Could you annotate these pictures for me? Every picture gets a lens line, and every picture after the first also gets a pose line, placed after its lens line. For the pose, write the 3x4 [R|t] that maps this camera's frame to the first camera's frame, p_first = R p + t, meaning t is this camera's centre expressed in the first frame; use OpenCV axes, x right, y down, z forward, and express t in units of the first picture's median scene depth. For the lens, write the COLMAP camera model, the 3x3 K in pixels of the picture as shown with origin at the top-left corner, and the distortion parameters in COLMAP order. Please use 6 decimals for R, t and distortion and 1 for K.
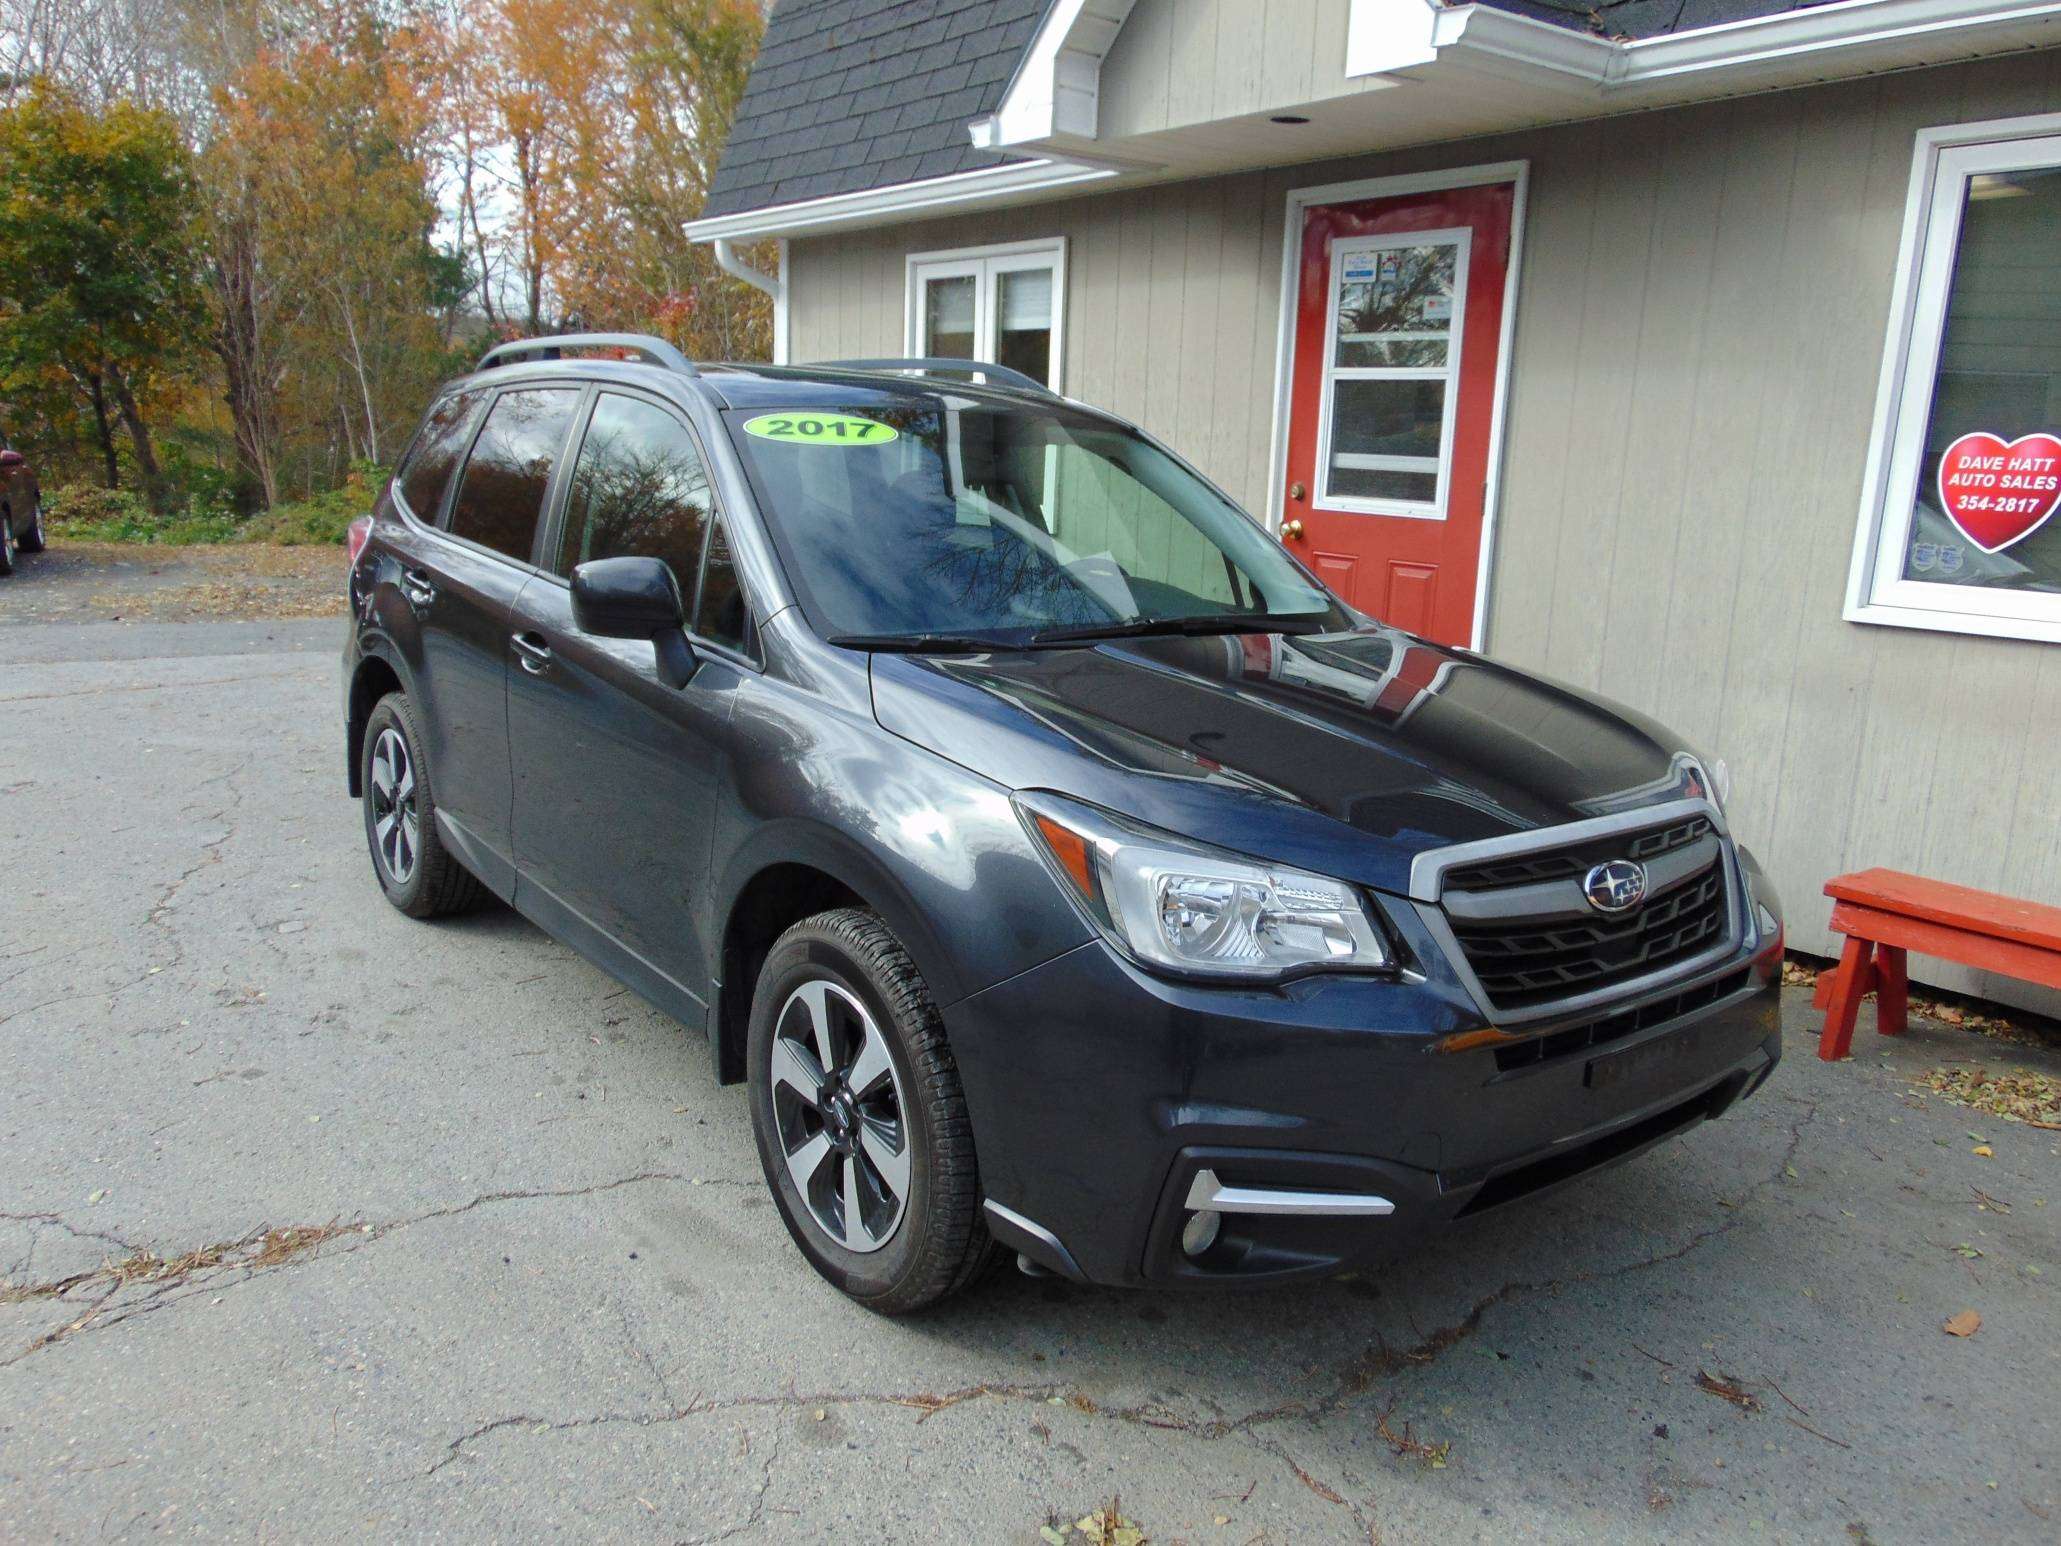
lens RADIAL K [[1535.8, 0, 1039.3], [0, 1535.8, 783.7], [0, 0, 1]] dist [0.020880, -0.005793]
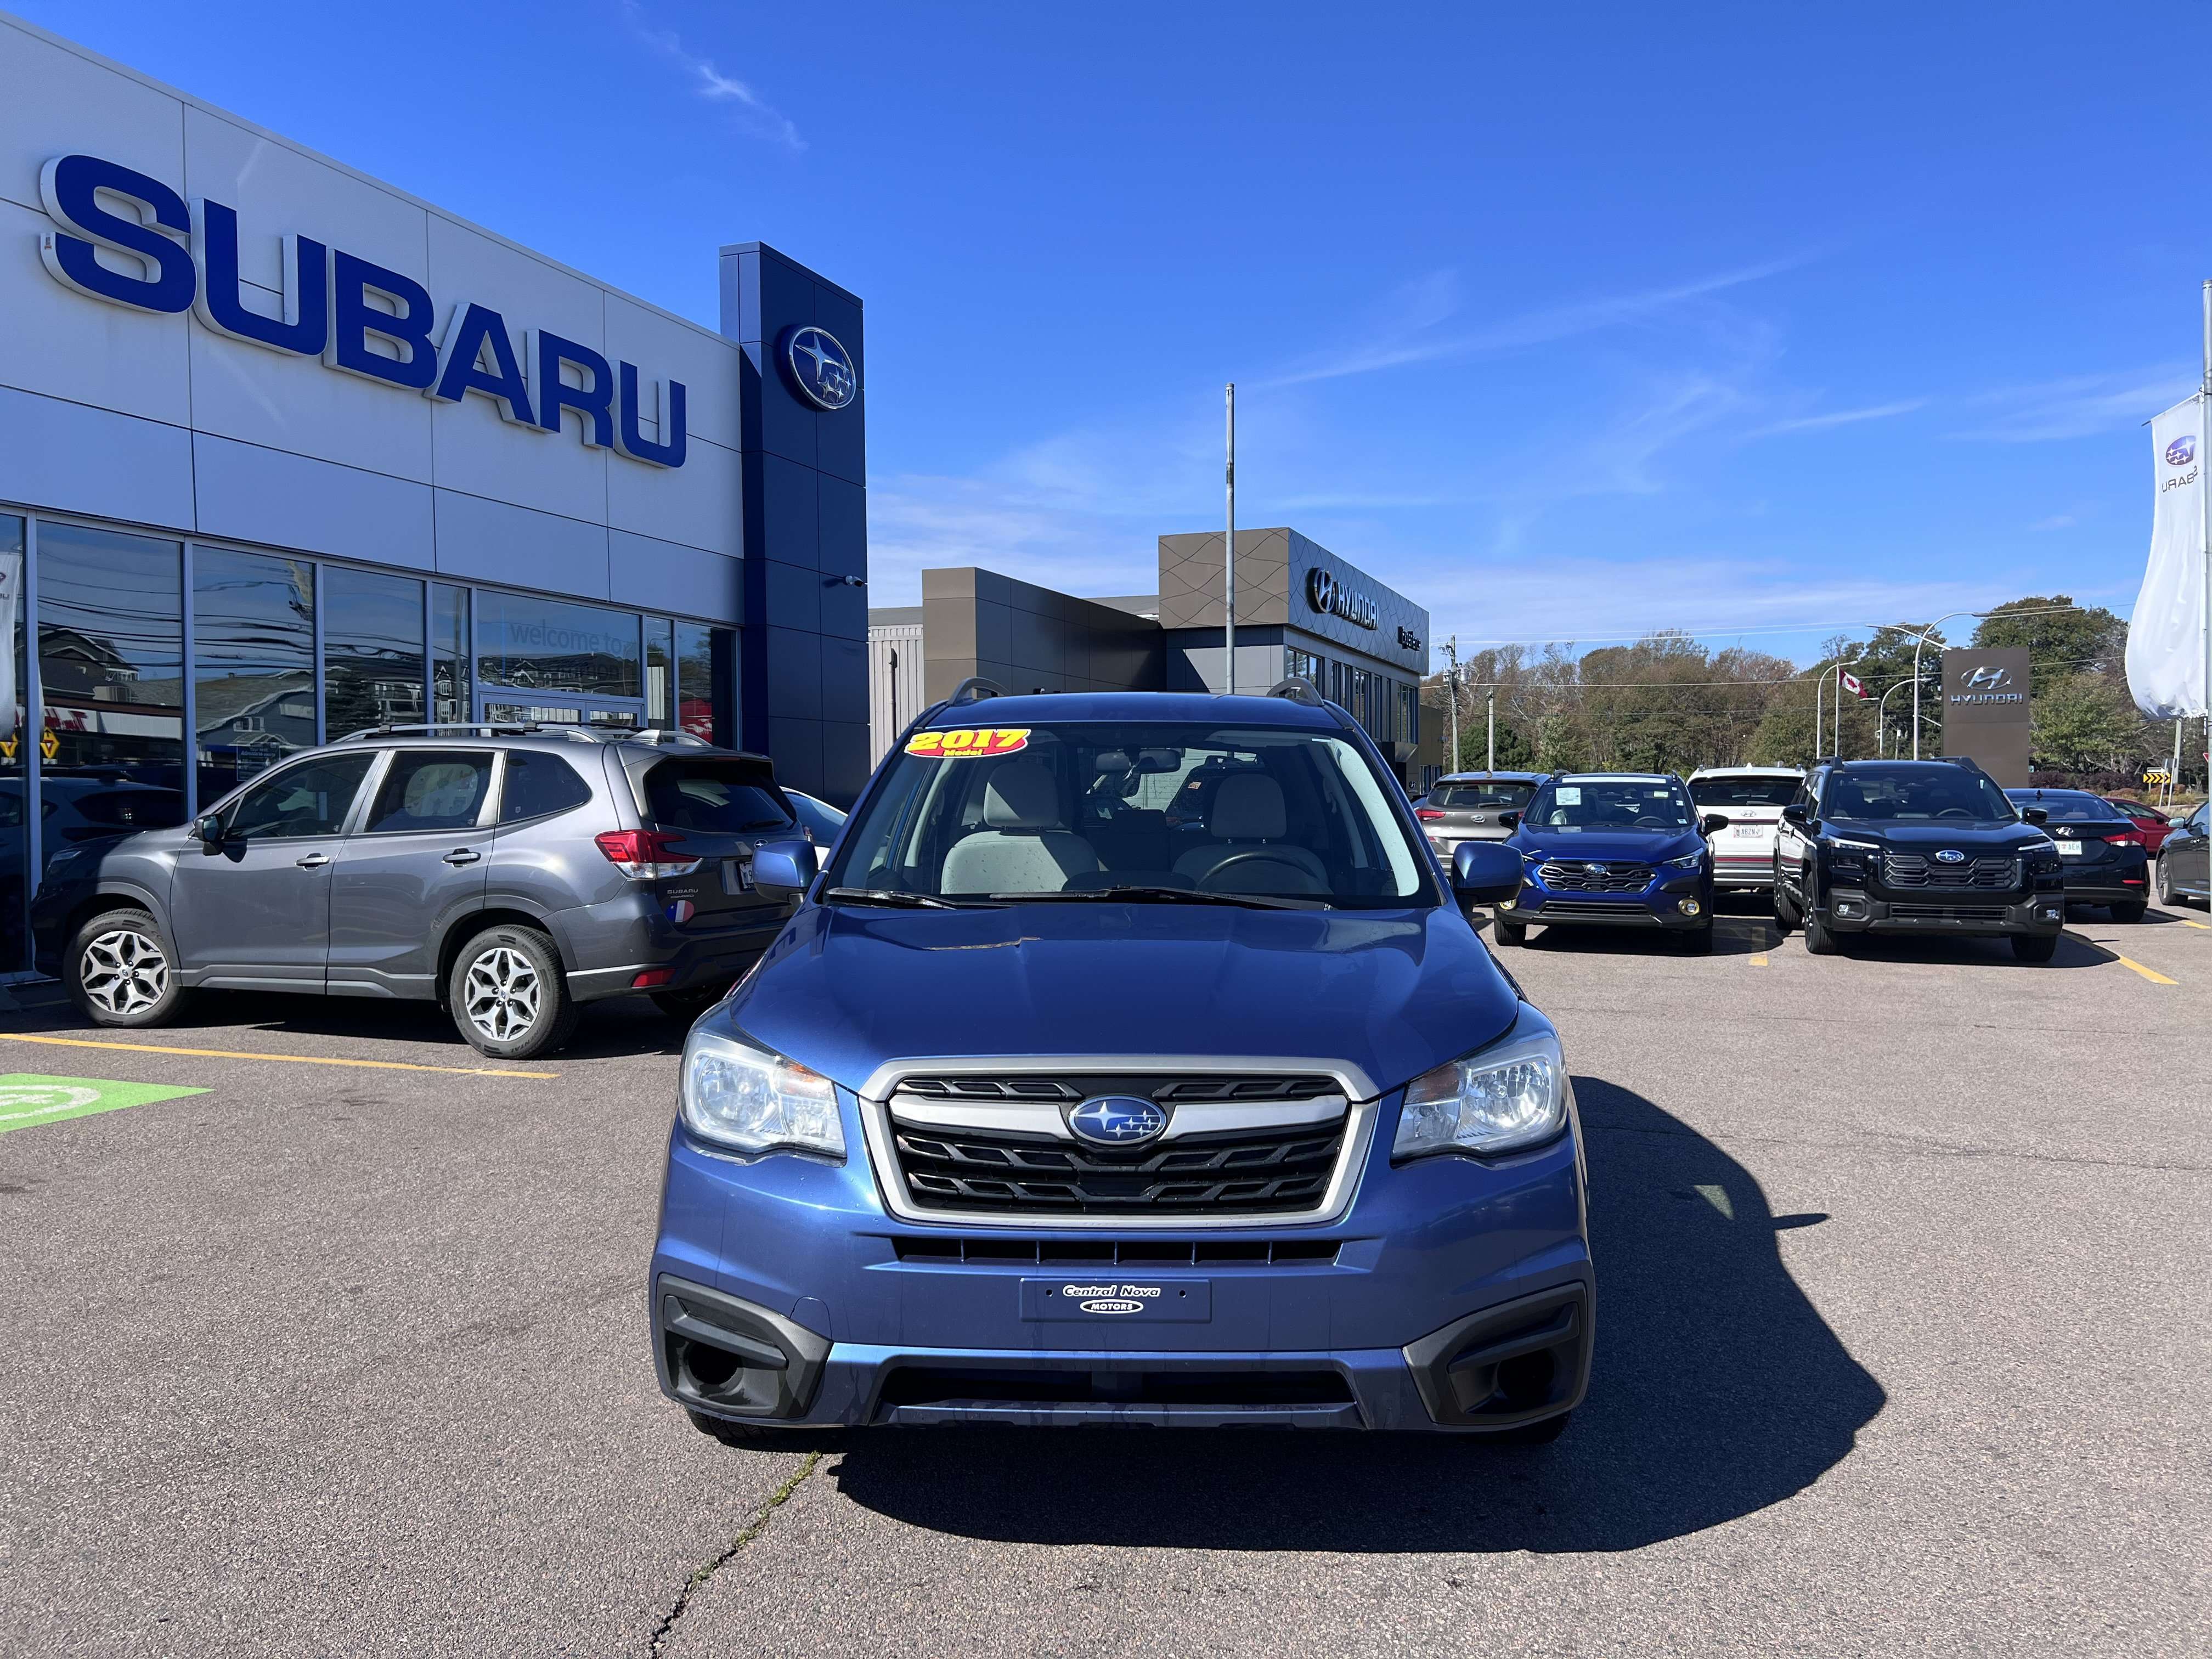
lens RADIAL K [[1648.3, 0, 1121.4], [0, 1648.3, 815.7], [0, 0, 1]] dist [0.020880, -0.005793]
pose [[0.777908, -0.036932, -0.627292, 0.651872], [-0.103105, 0.977240, -0.185397, 0.043362], [0.619862, 0.208898, 0.756395, 0.070778]]
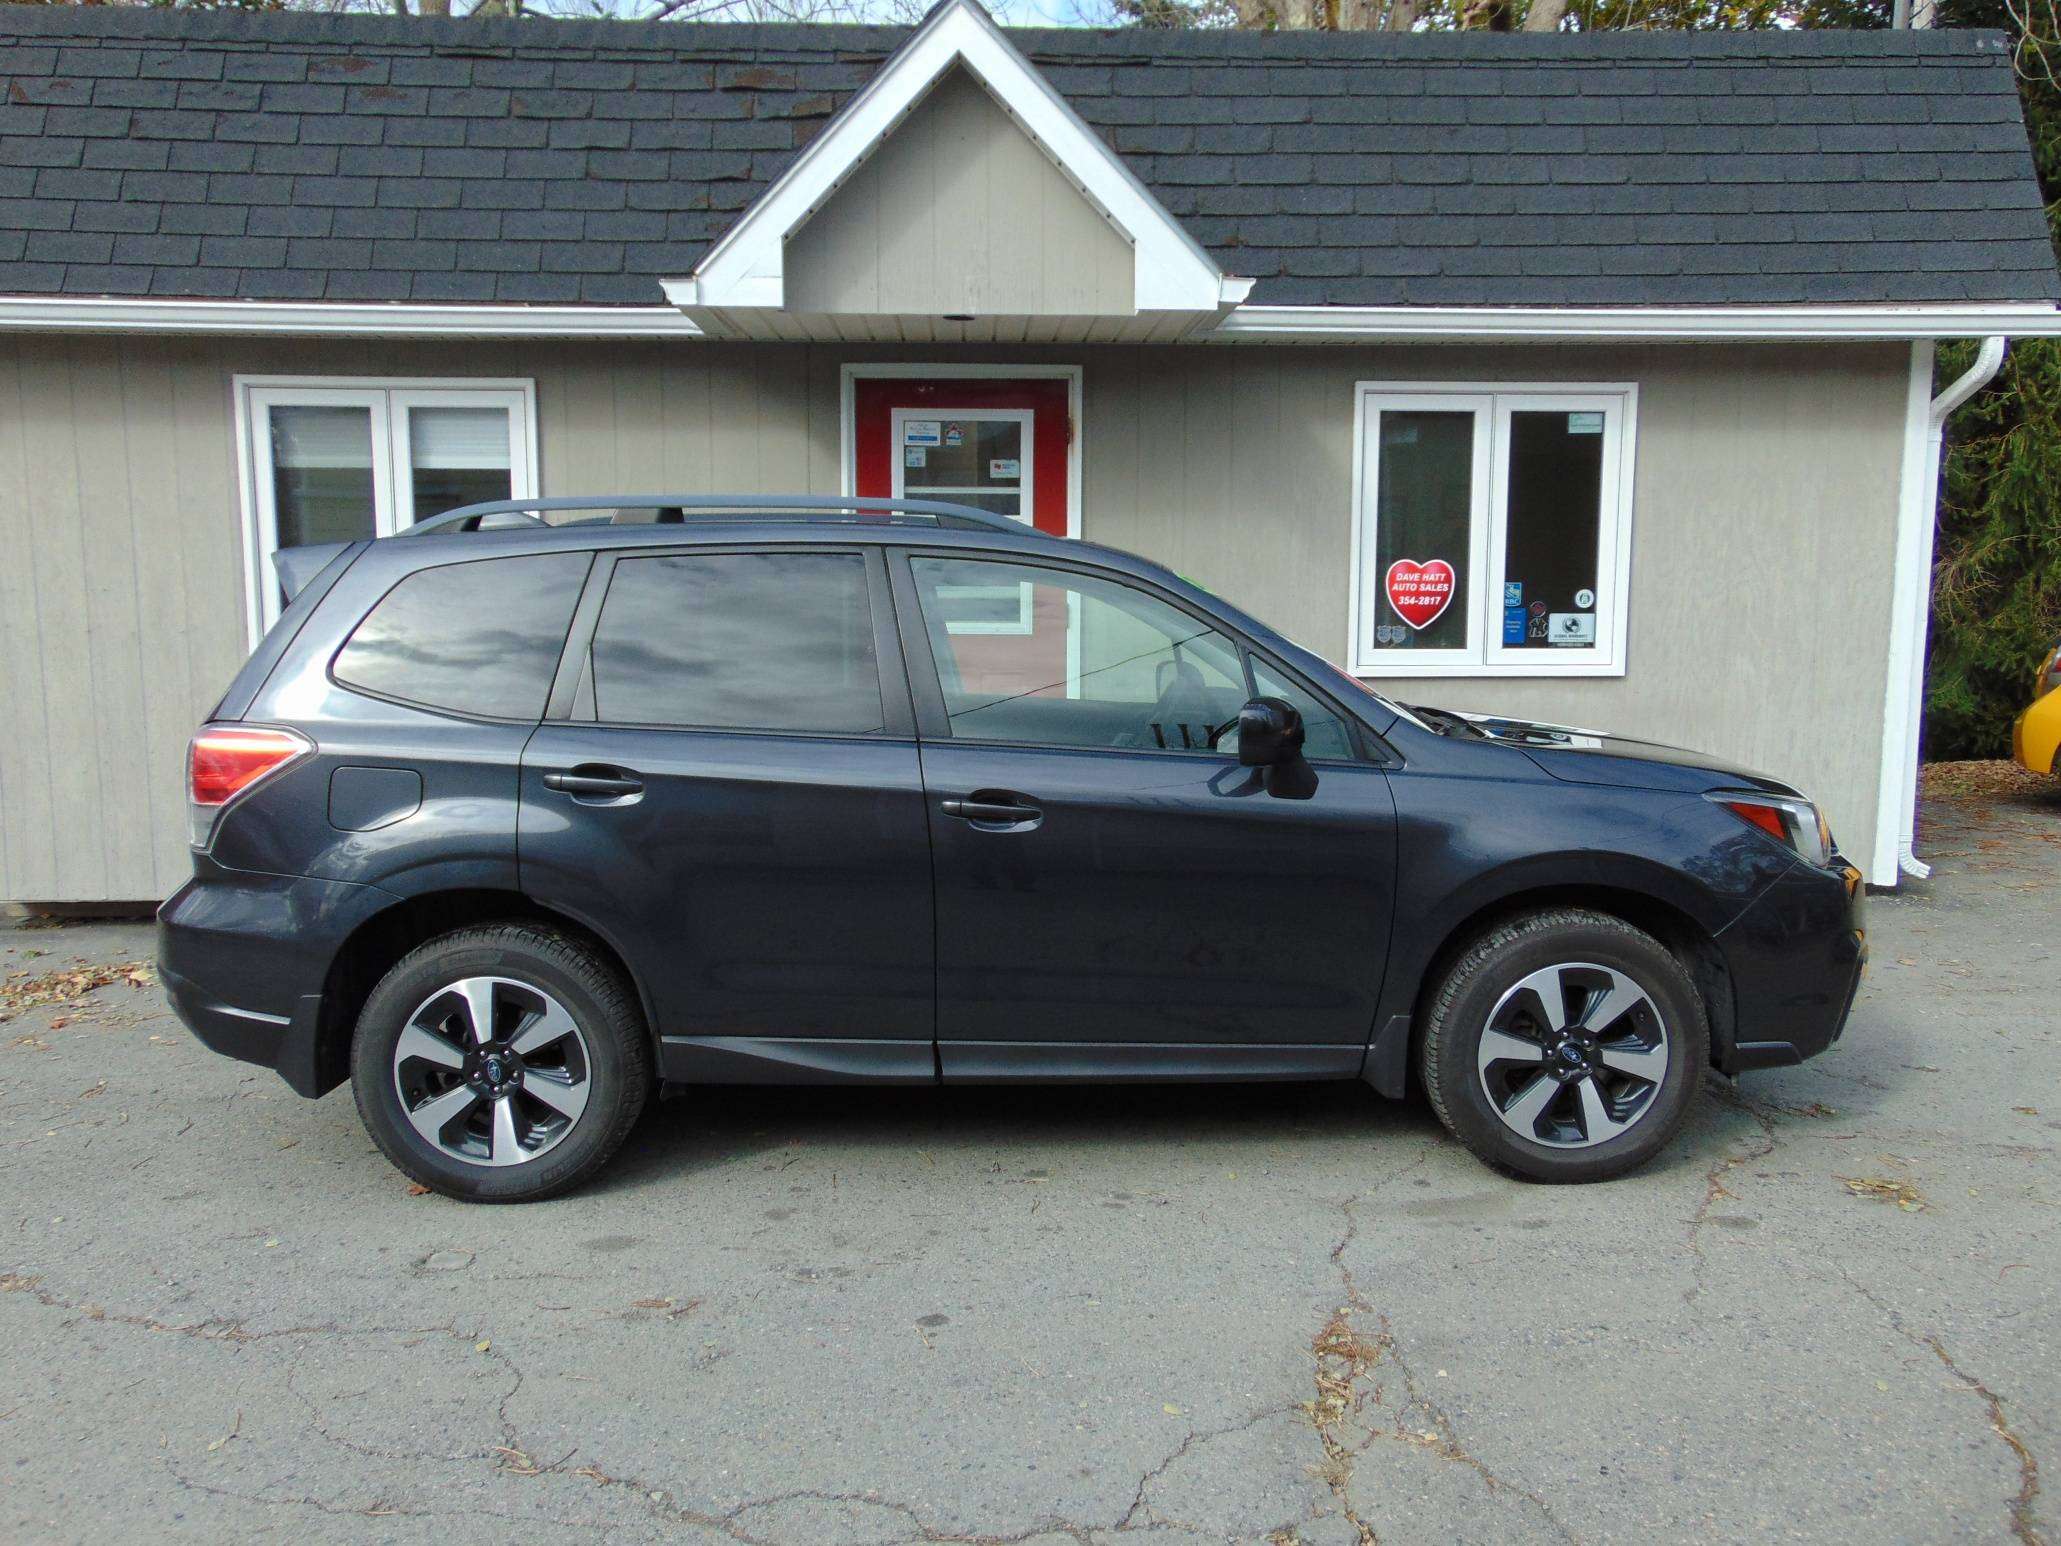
lens RADIAL K [[1535.8, 0, 1036.7], [0, 1535.8, 802.0], [0, 0, 1]] dist [0.020880, -0.005793]
pose [[0.584567, -0.152351, 0.796913, -1.011691], [0.200006, 0.978960, 0.040442, -0.114336], [-0.786307, 0.135747, 0.602739, 0.332865]]
